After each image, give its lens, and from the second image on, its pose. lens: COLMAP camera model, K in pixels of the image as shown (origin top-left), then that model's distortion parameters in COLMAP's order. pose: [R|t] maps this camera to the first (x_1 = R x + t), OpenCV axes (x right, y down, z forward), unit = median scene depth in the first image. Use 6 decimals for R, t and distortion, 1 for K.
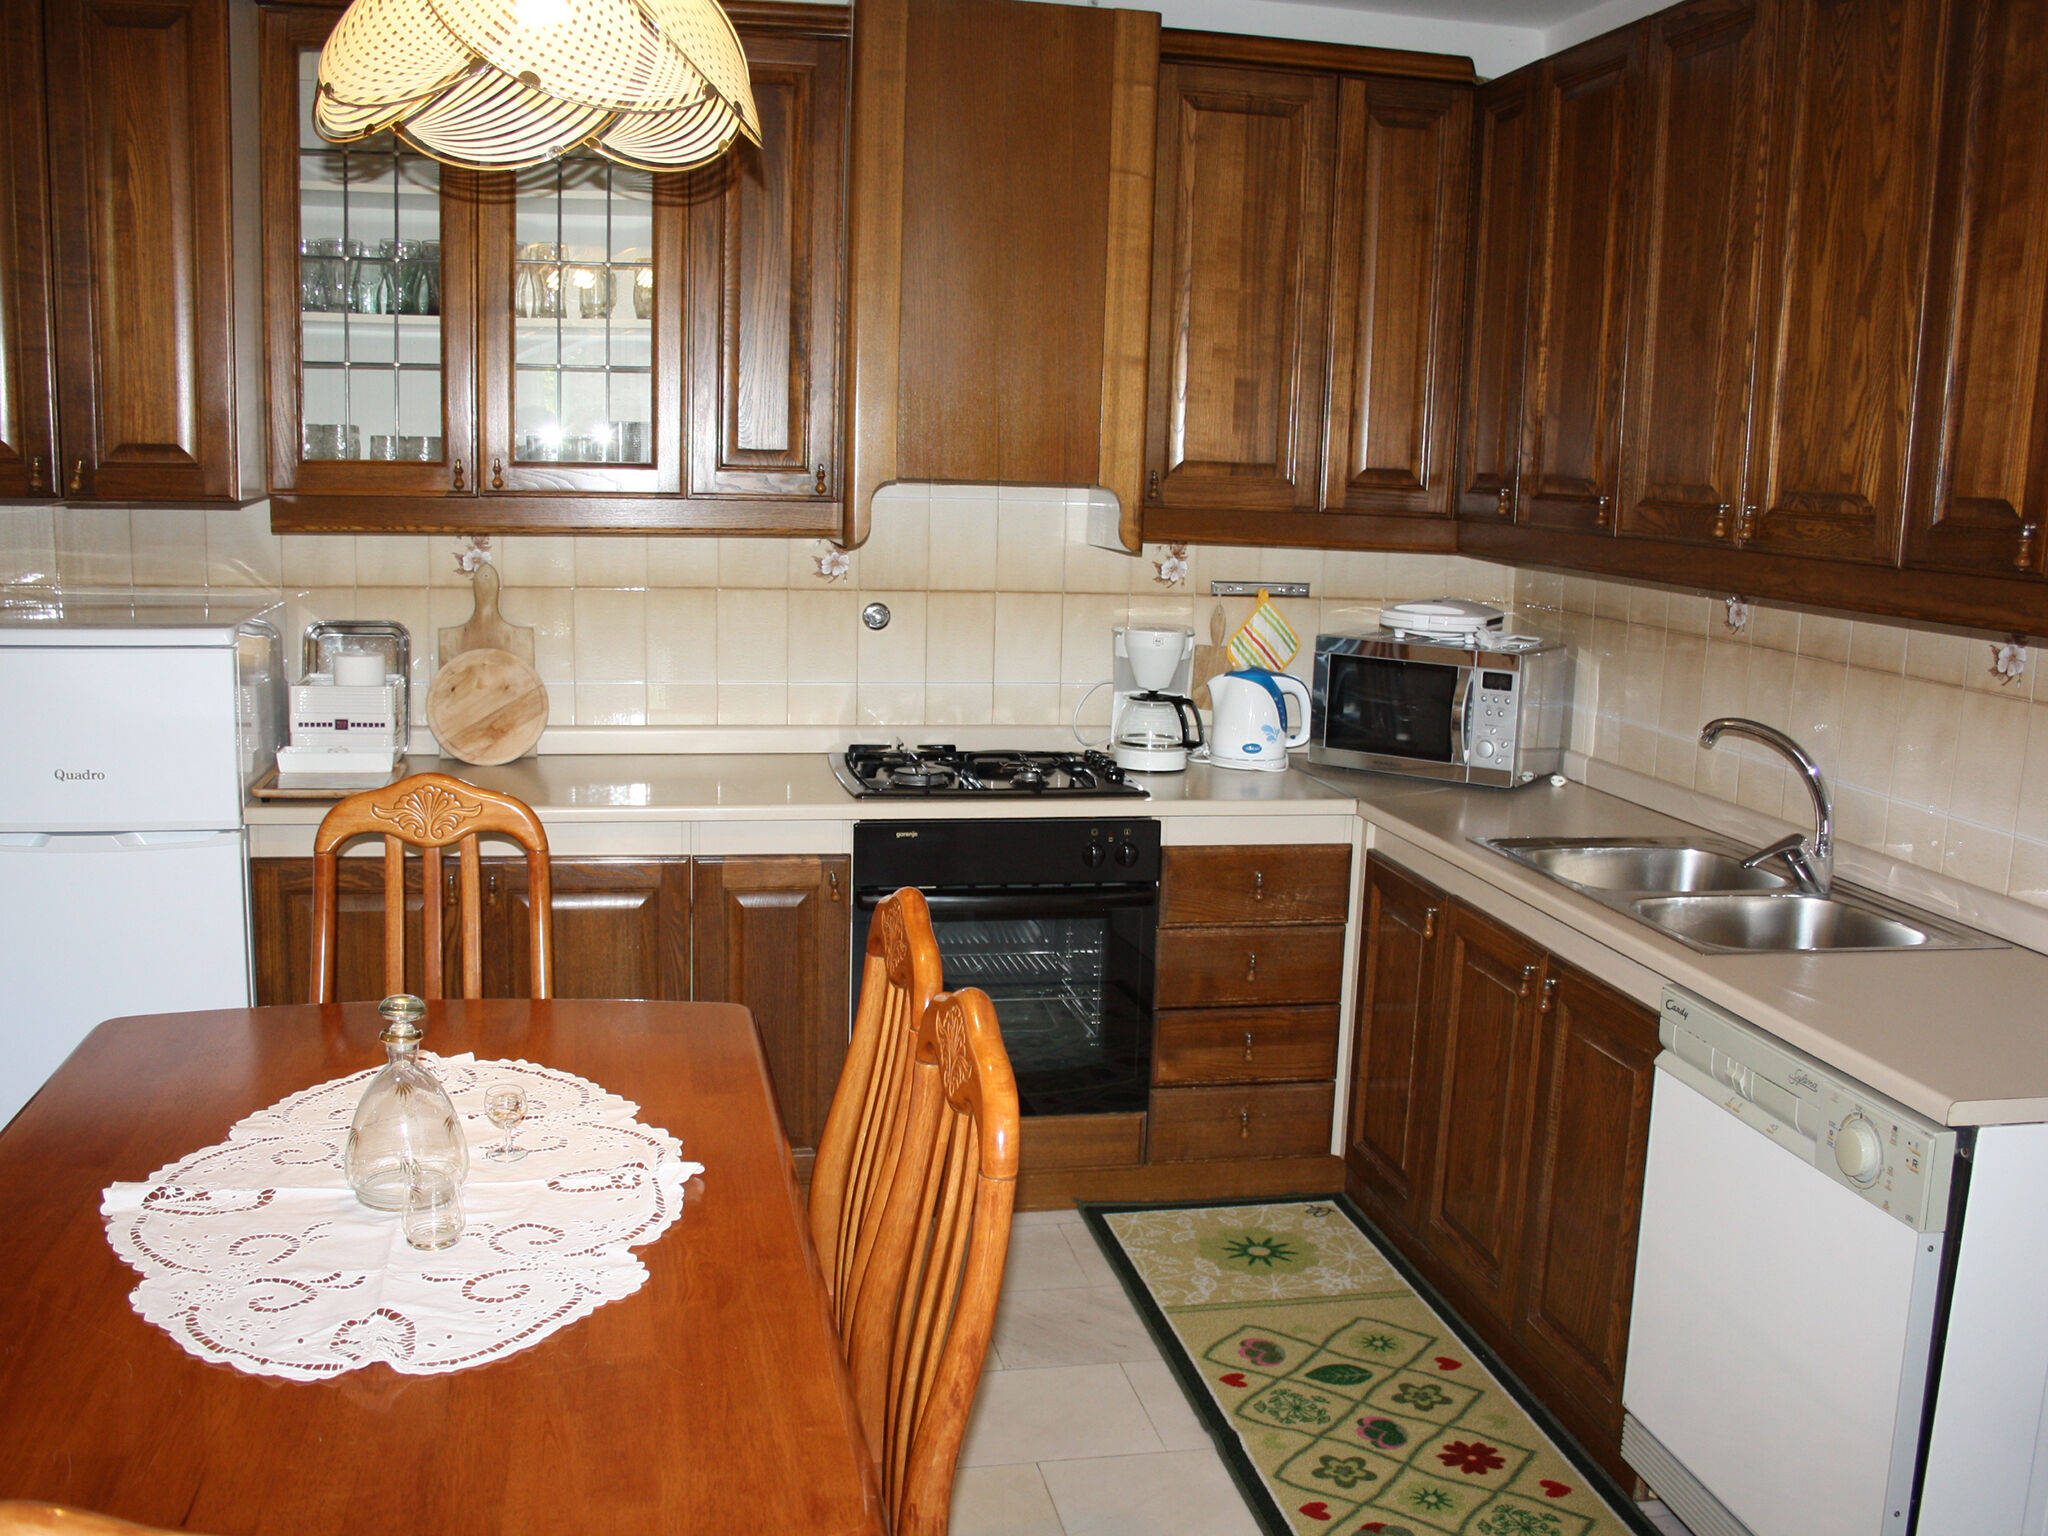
lens RADIAL K [[1921.0, 0, 1013.8], [0, 1921.0, 775.3], [0, 0, 1]] dist [-0.152031, 0.135339]
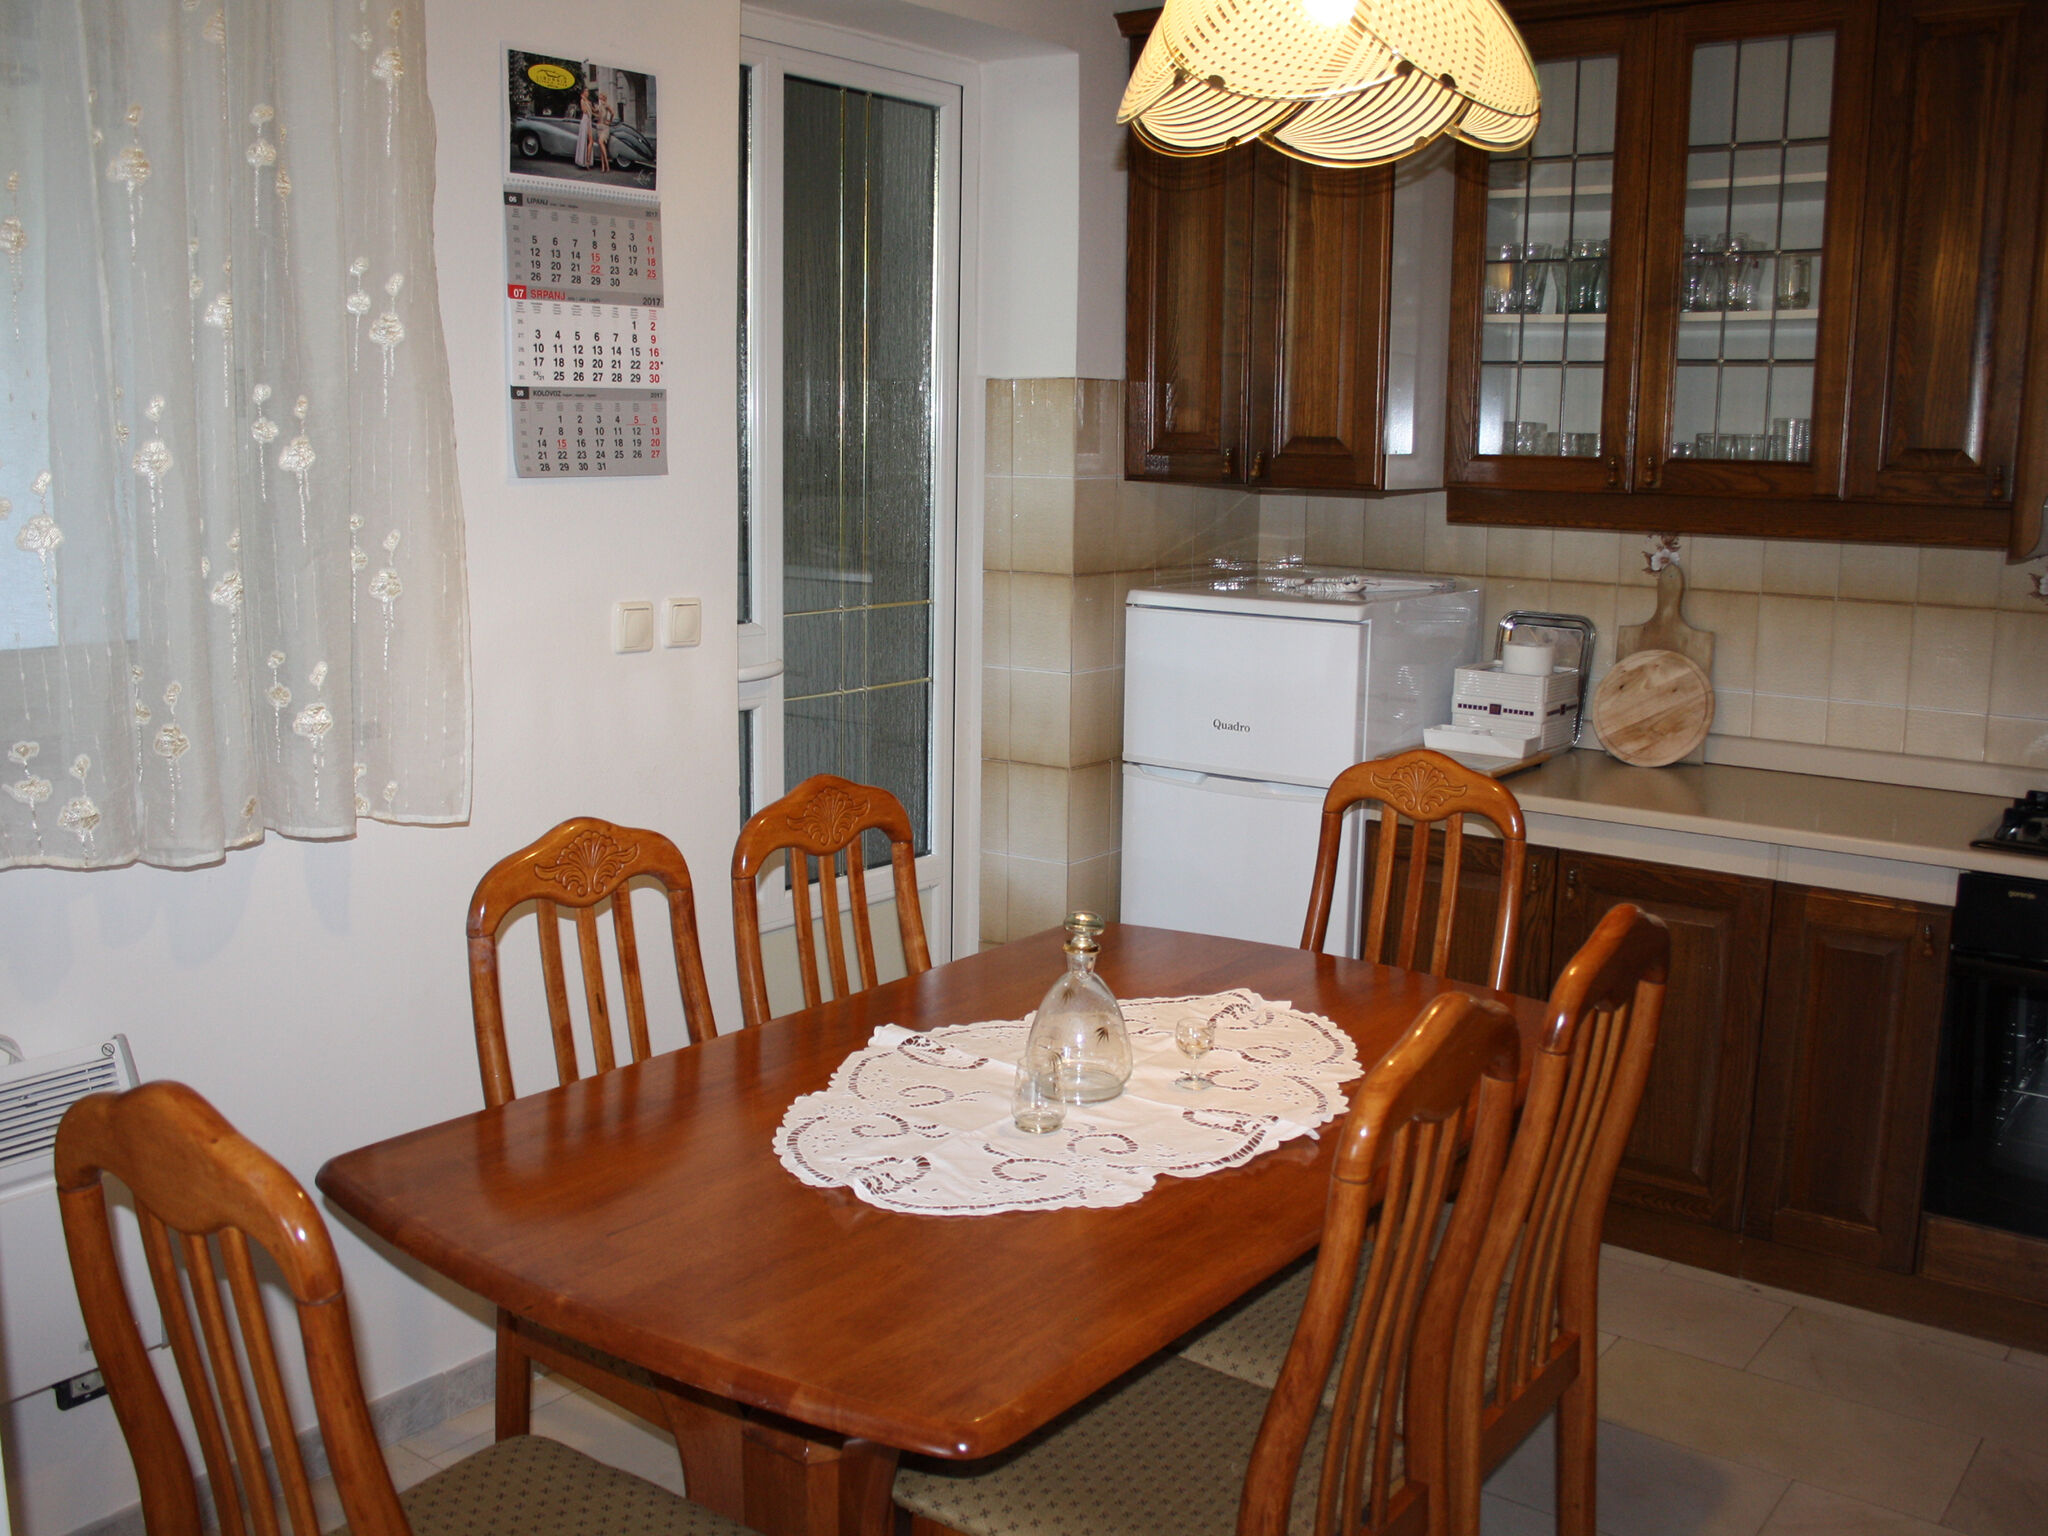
lens RADIAL K [[1921.0, 0, 1013.8], [0, 1921.0, 775.3], [0, 0, 1]] dist [-0.152031, 0.135339]
pose [[0.663054, 0.111698, -0.740191, 0.285963], [-0.119149, 0.991947, 0.042957, -0.004807], [0.739028, 0.059710, 0.671023, 0.117016]]
